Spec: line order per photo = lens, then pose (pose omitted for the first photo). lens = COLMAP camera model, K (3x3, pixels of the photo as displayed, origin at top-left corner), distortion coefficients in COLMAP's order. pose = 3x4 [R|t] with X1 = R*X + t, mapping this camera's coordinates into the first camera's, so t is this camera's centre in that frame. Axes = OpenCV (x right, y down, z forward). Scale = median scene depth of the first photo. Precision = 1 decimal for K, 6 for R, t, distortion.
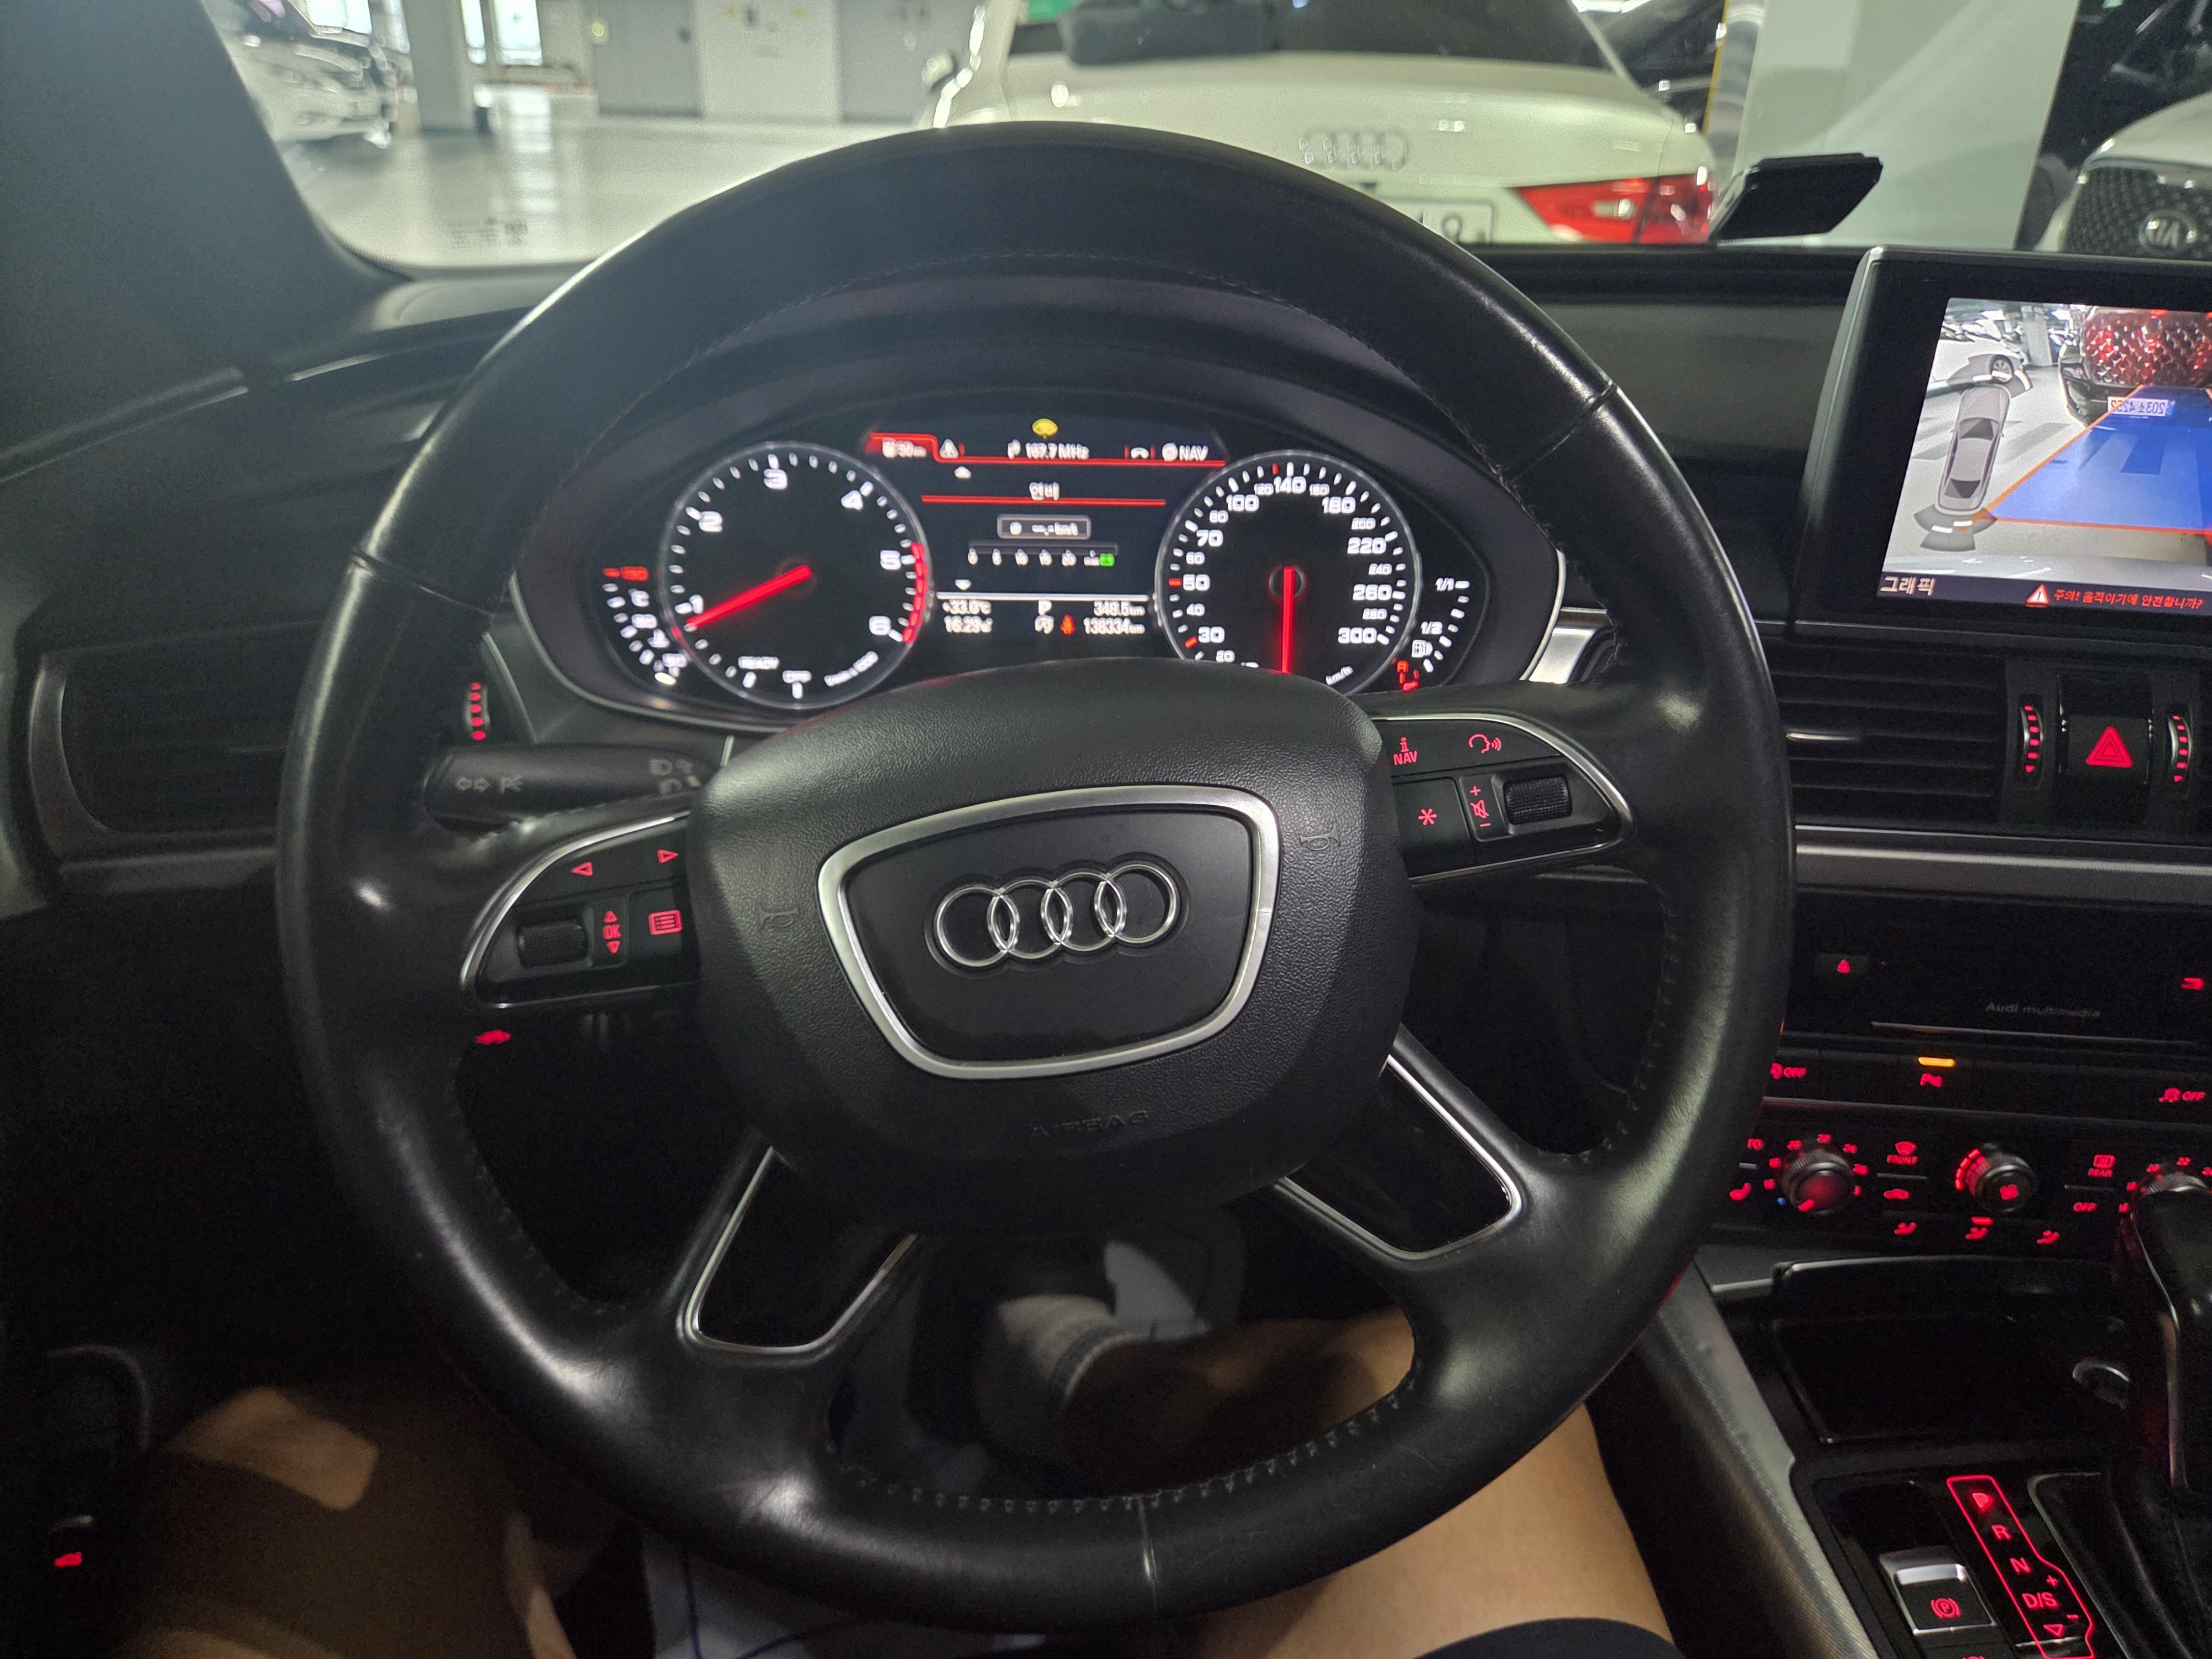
lens RADIAL K [[1529.9, 0, 1106.0], [0, 1529.9, 829.5], [0, 0, 1]] dist [0.041485, -0.043558]
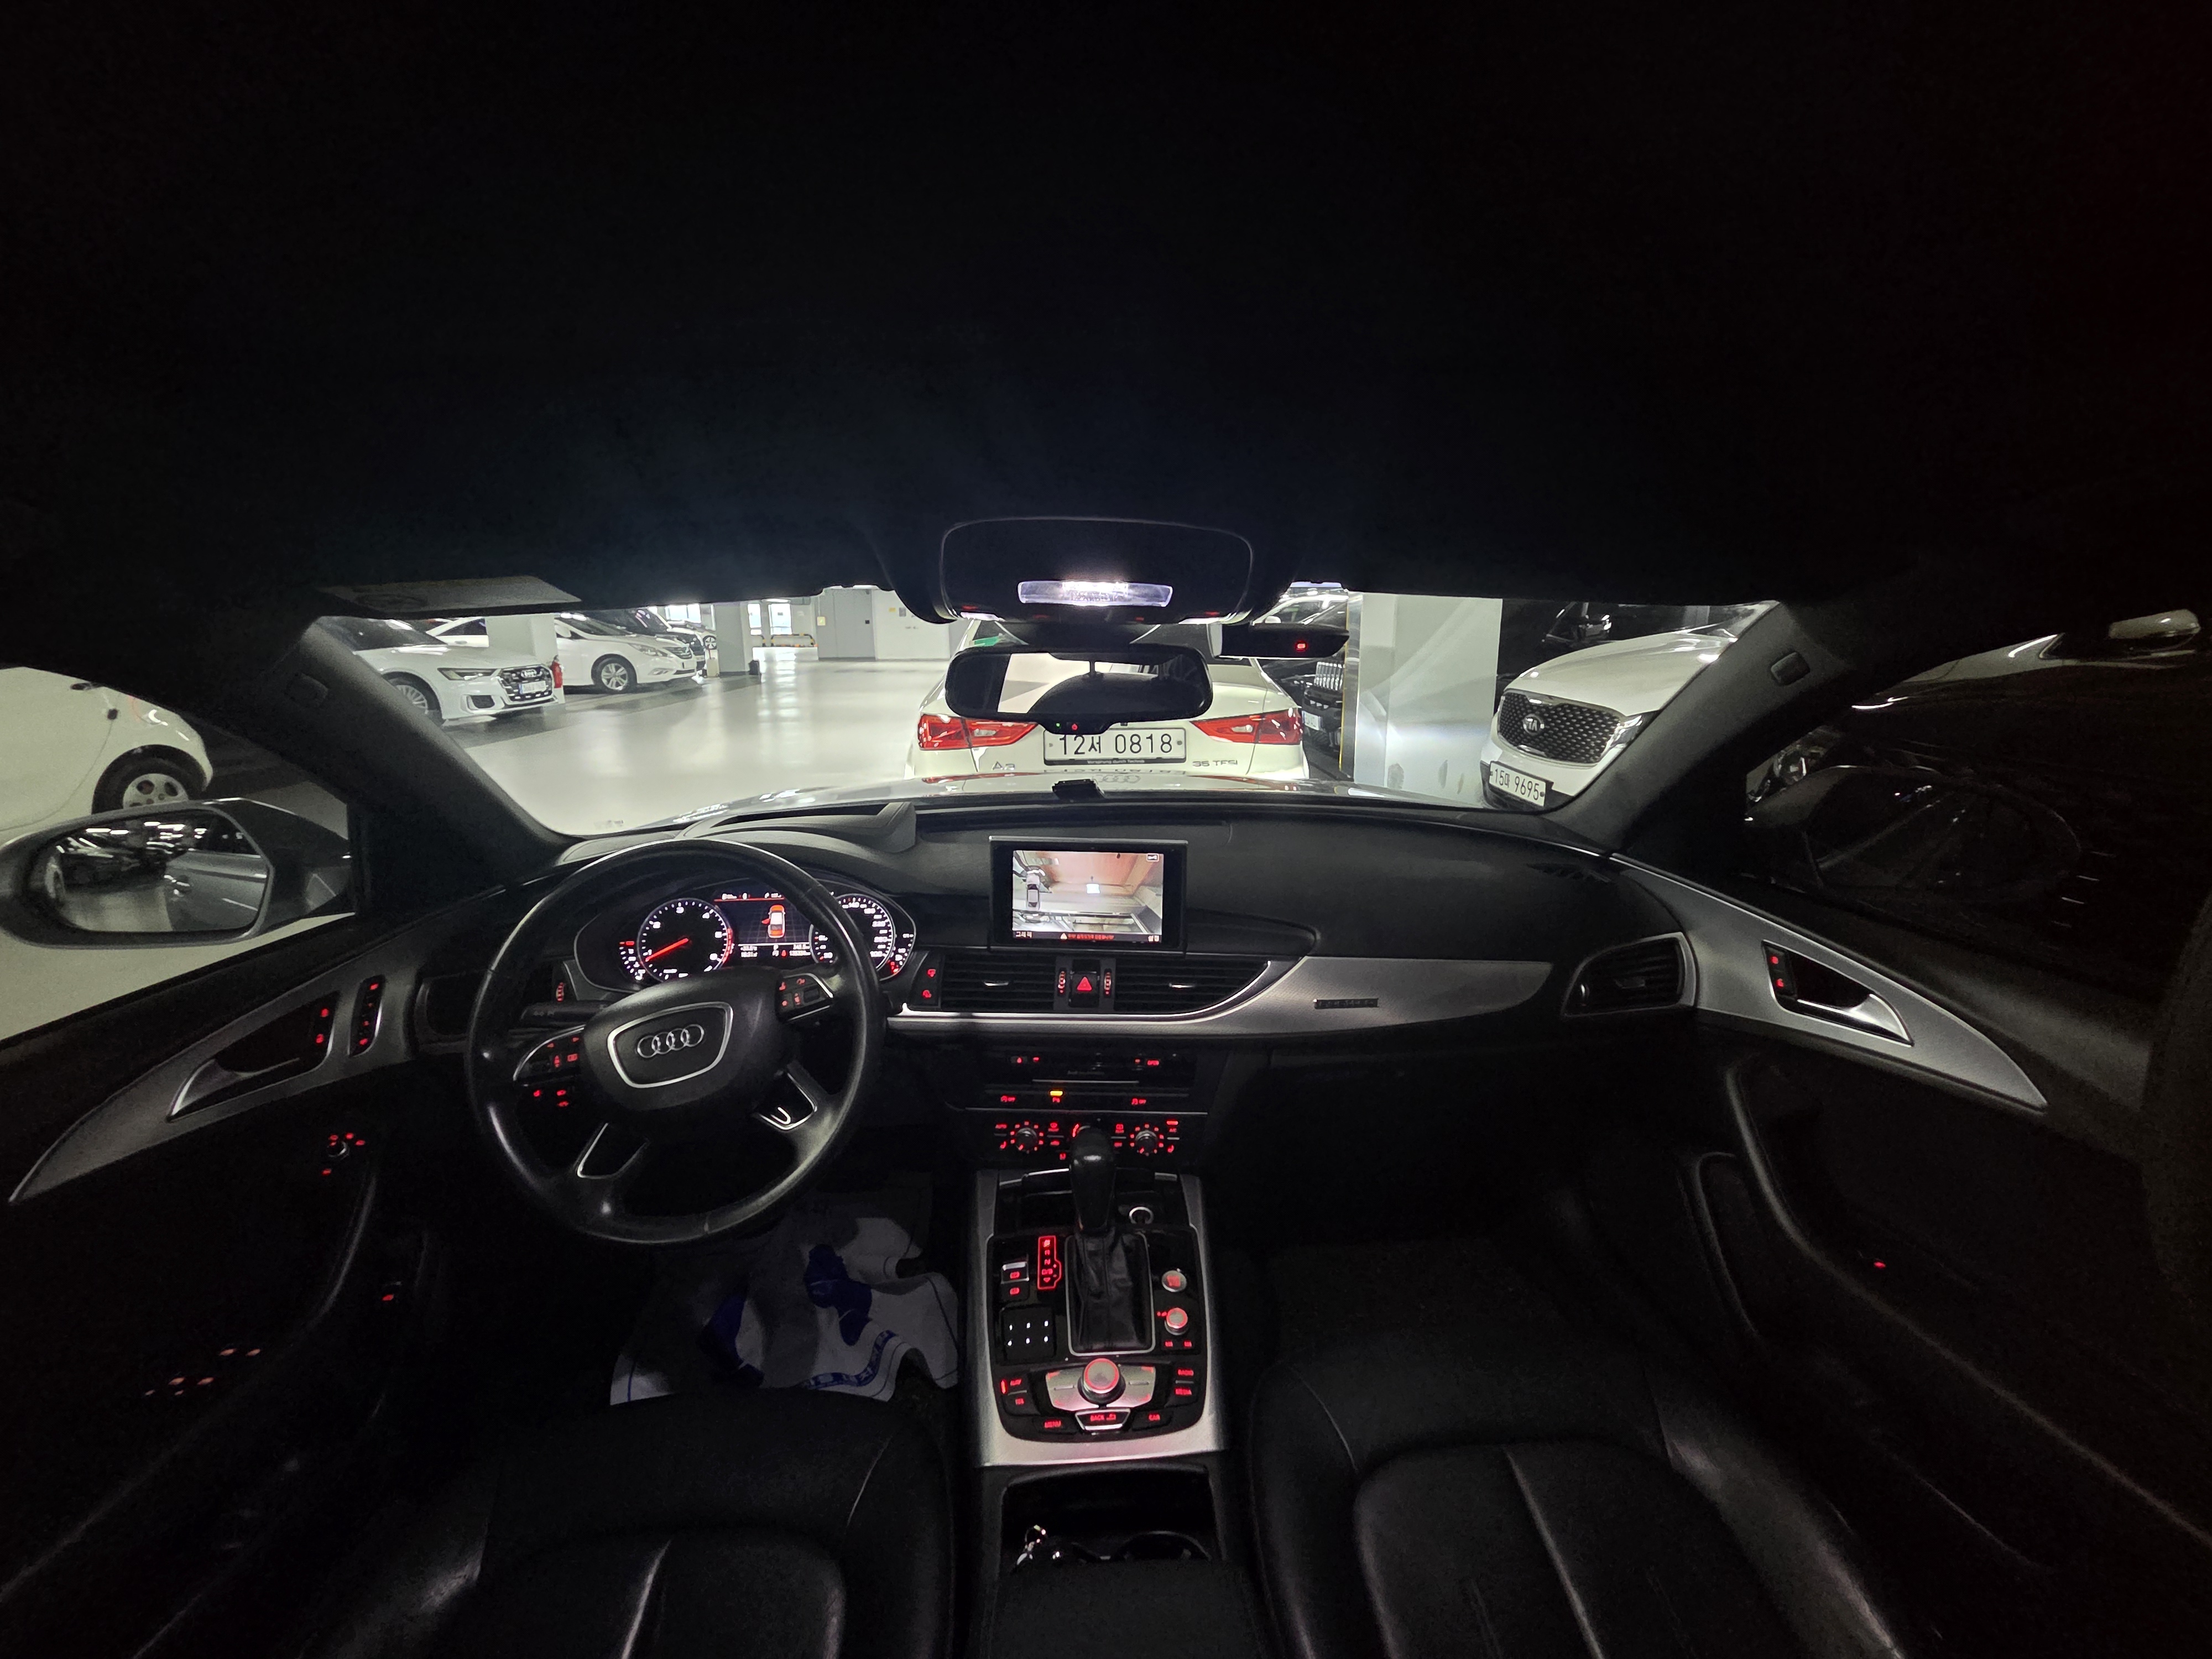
lens RADIAL K [[899.8, 0, 1123.5], [0, 899.8, 817.4], [0, 0, 1]] dist [0.001534, -0.003455]
pose [[0.999254, -0.034245, 0.017836, 0.629871], [0.037567, 0.969013, -0.244138, 0.062031], [-0.008923, 0.244626, 0.969577, -0.773636]]
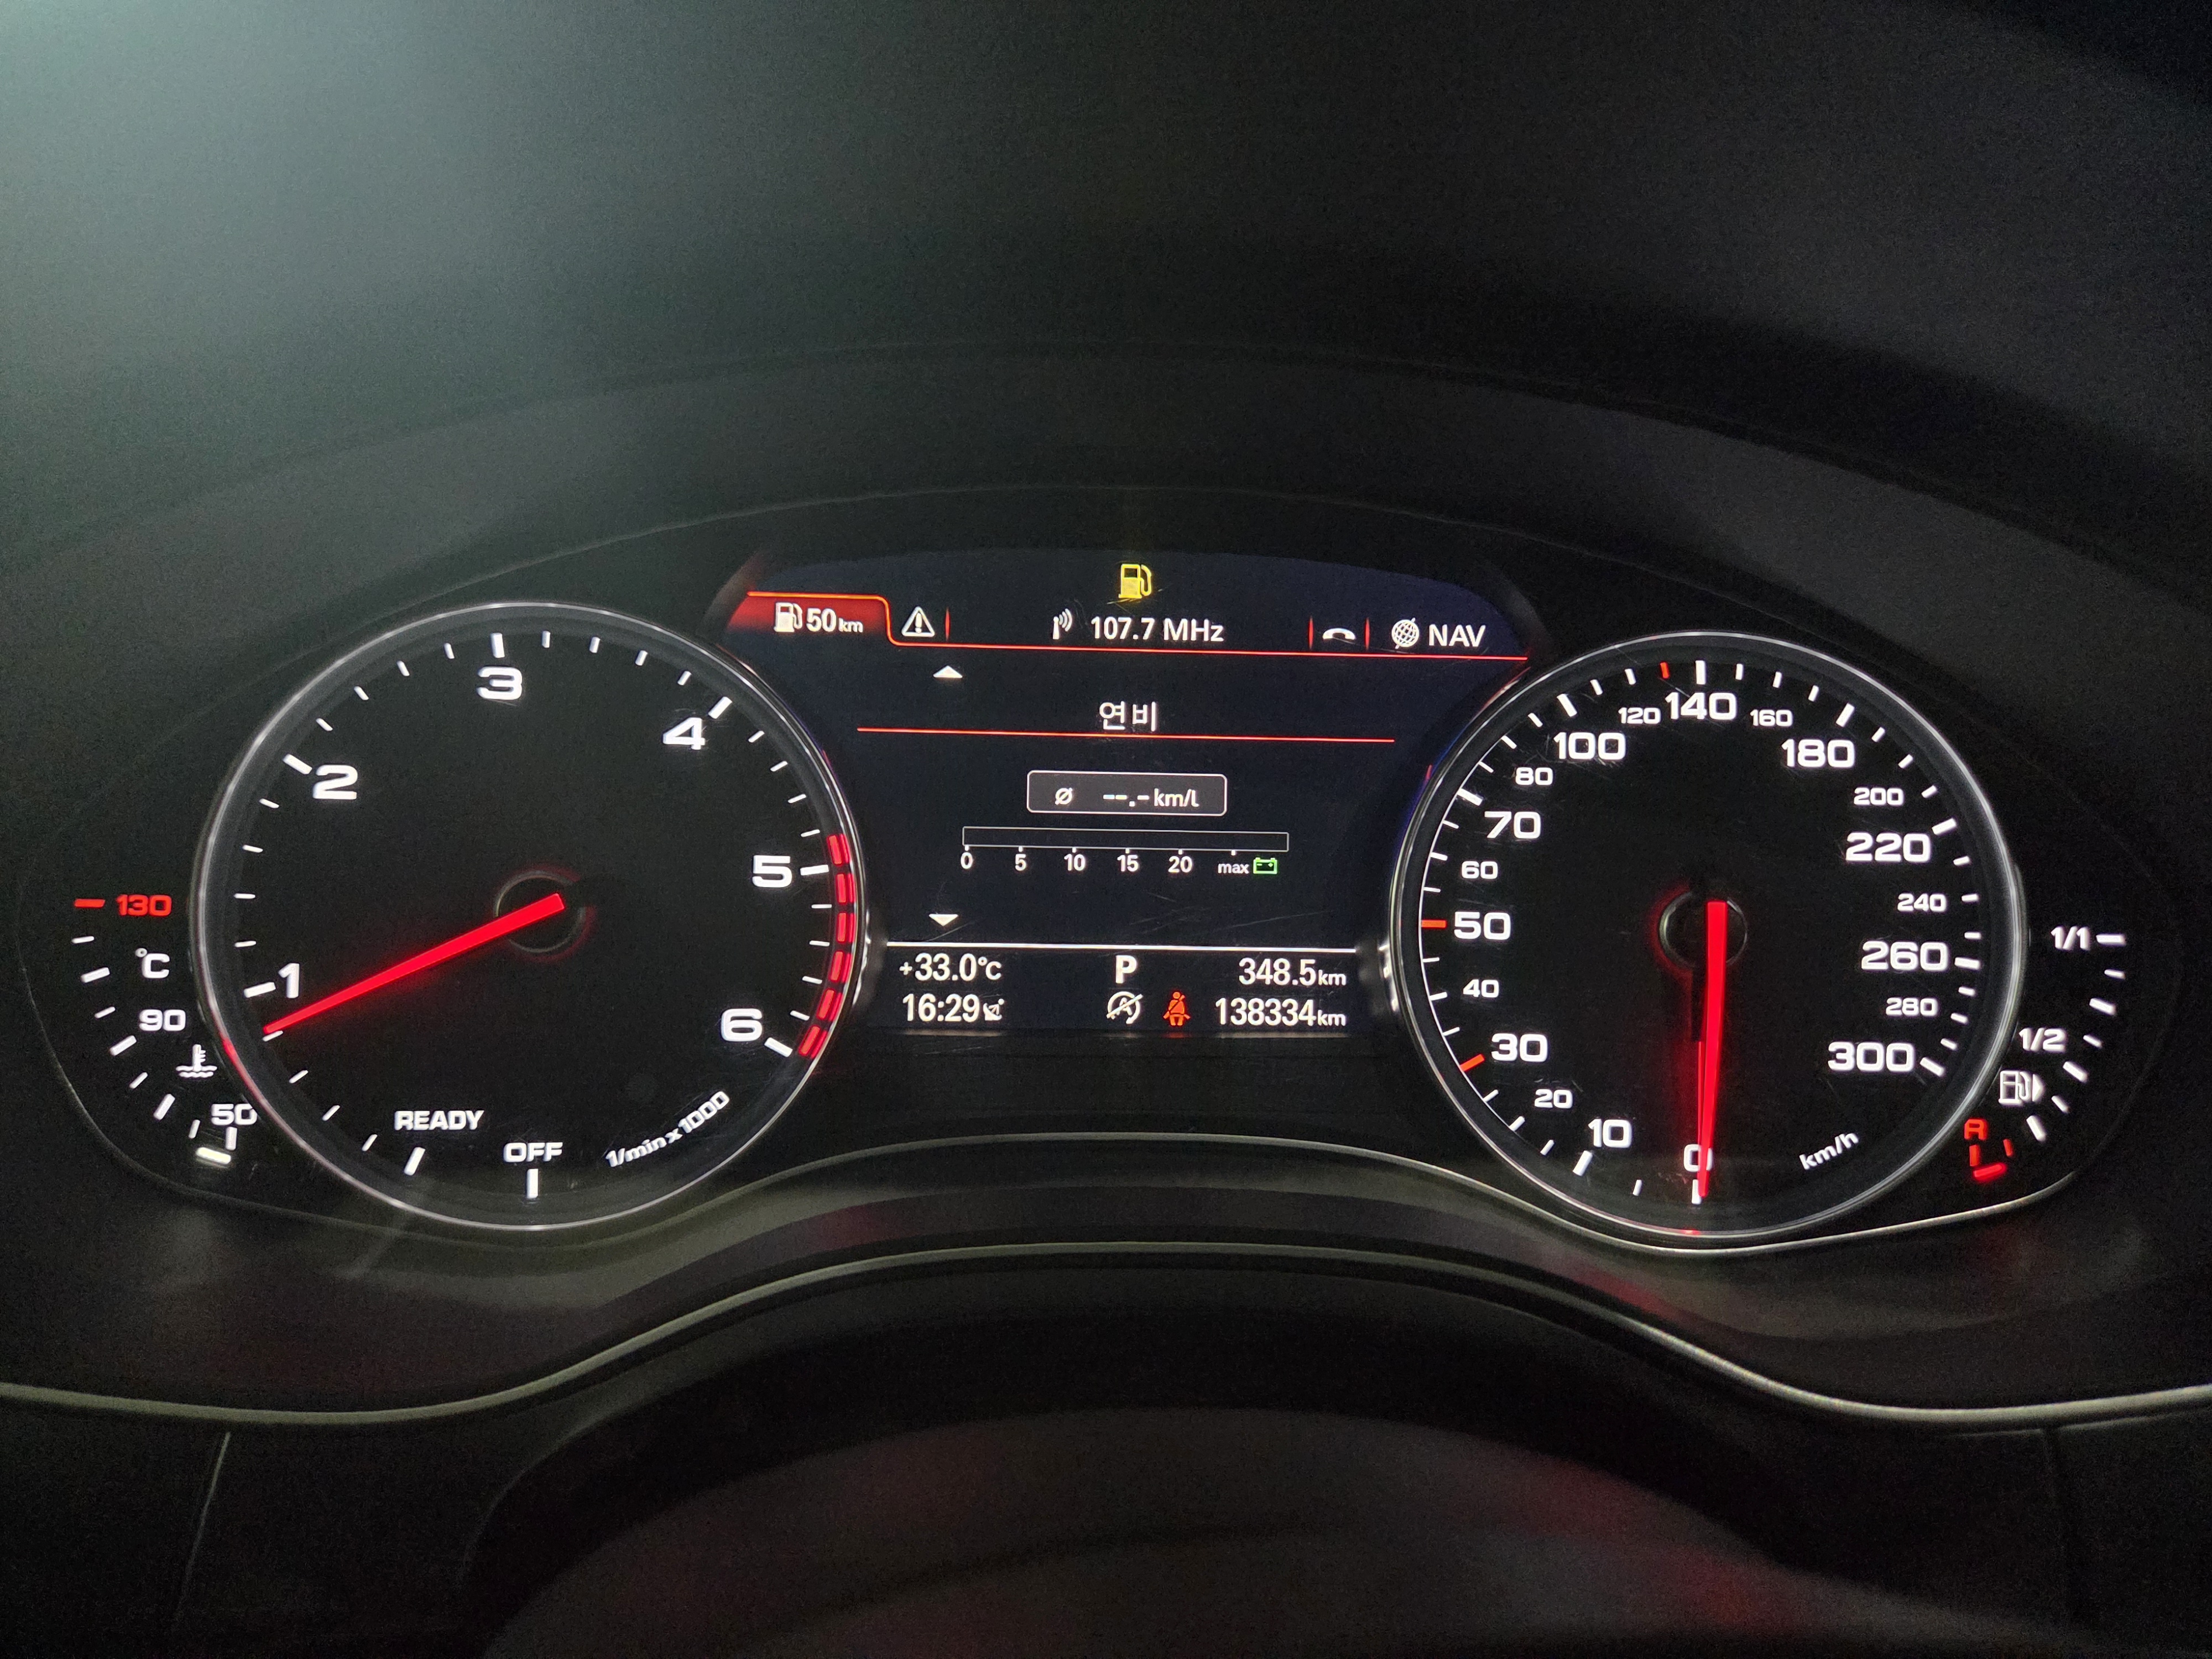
lens RADIAL K [[1473.0, 0, 1106.0], [0, 1473.0, 829.5], [0, 0, 1]] dist [0.040921, -0.066482]
pose [[0.999920, 0.009079, -0.008783, -0.044321], [-0.010151, 0.991327, -0.131028, -0.134664], [0.007517, 0.131107, 0.991340, 0.593720]]
